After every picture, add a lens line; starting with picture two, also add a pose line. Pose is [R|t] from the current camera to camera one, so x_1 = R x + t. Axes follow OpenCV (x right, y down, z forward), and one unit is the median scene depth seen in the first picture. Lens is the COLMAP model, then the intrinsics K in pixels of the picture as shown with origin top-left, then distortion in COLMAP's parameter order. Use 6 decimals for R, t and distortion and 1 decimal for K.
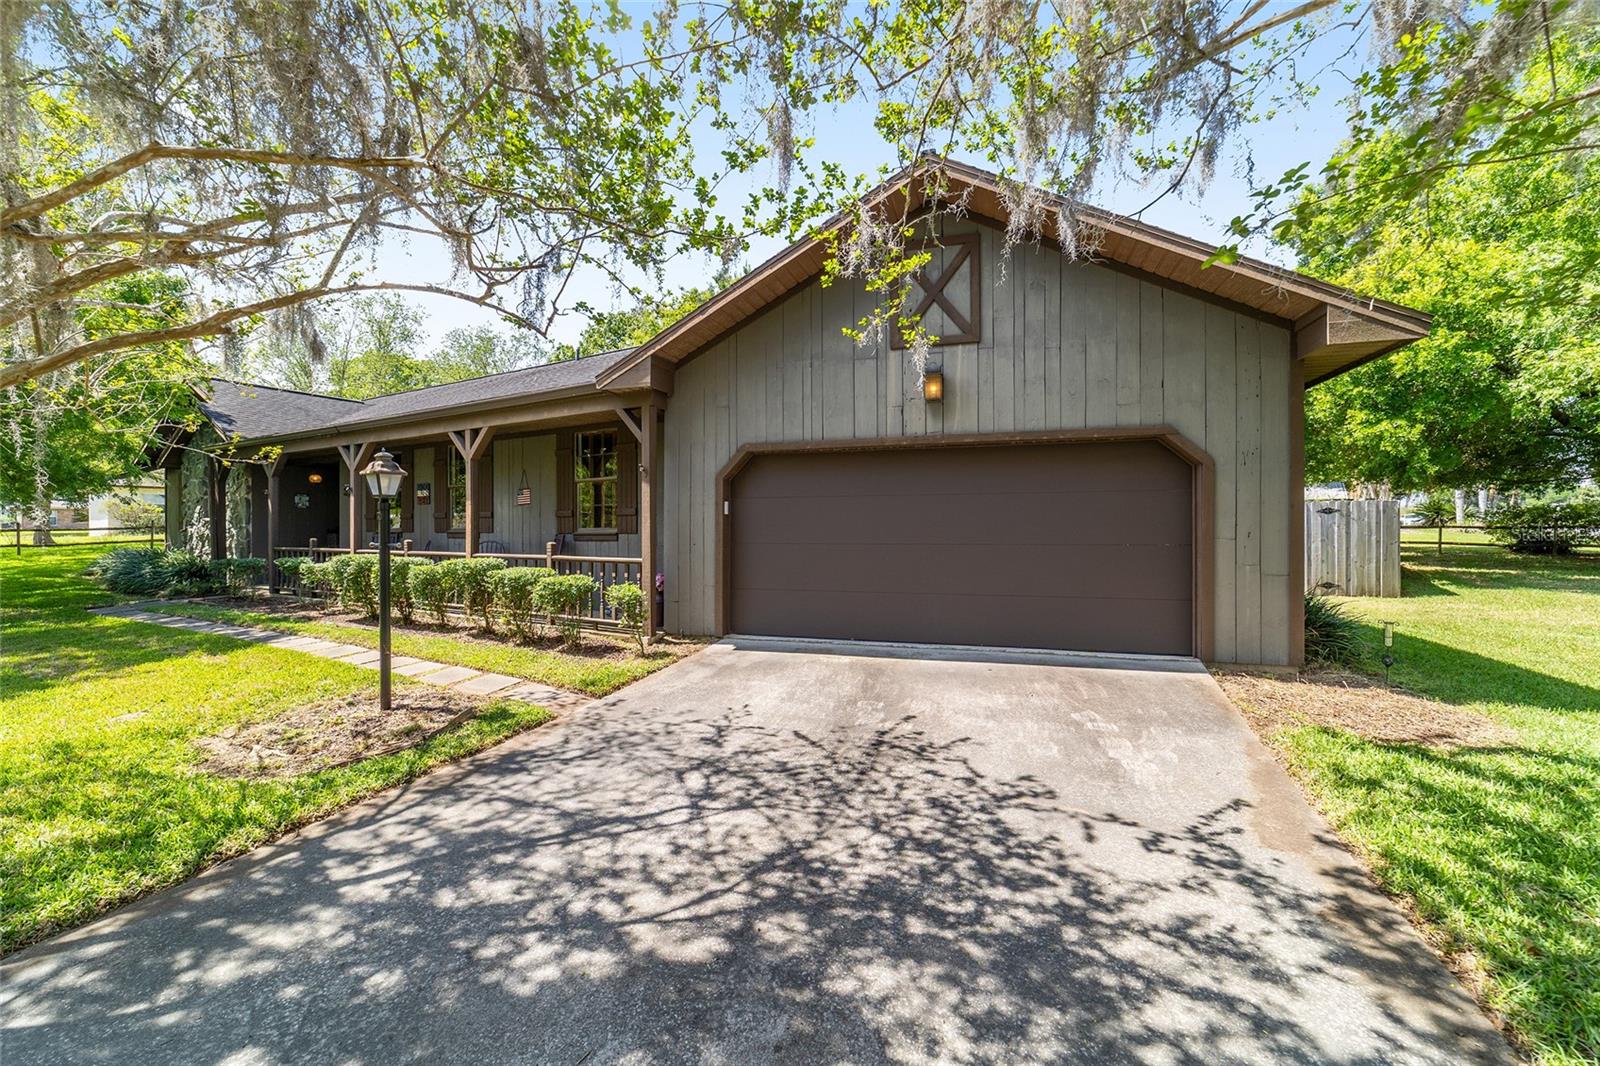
lens RADIAL K [[611.9, 0, 797.6], [0, 611.9, 533.5], [0, 0, 1]] dist [-0.001243, 0.000602]
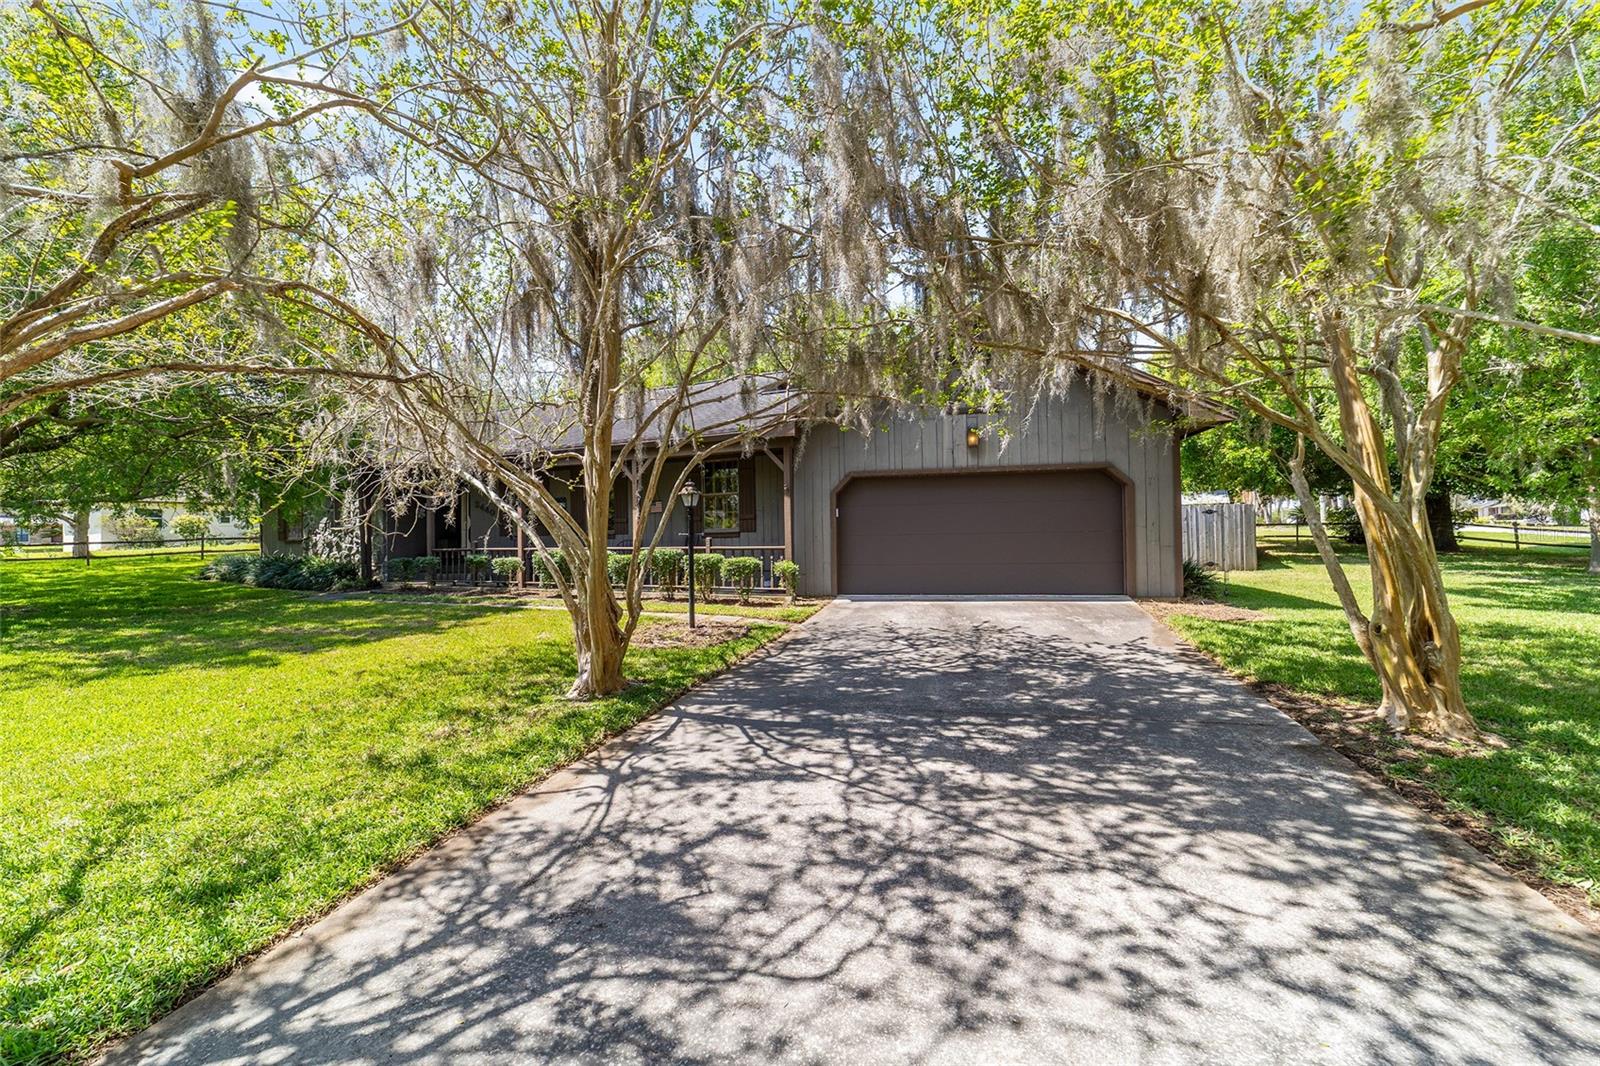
lens RADIAL K [[611.9, 0, 803.2], [0, 611.9, 525.4], [0, 0, 1]] dist [-0.001243, 0.000602]
pose [[0.994563, -0.012800, 0.103347, -0.372345], [0.015491, 0.999561, -0.025273, 0.028417], [-0.102978, 0.026736, 0.994324, -0.541704]]
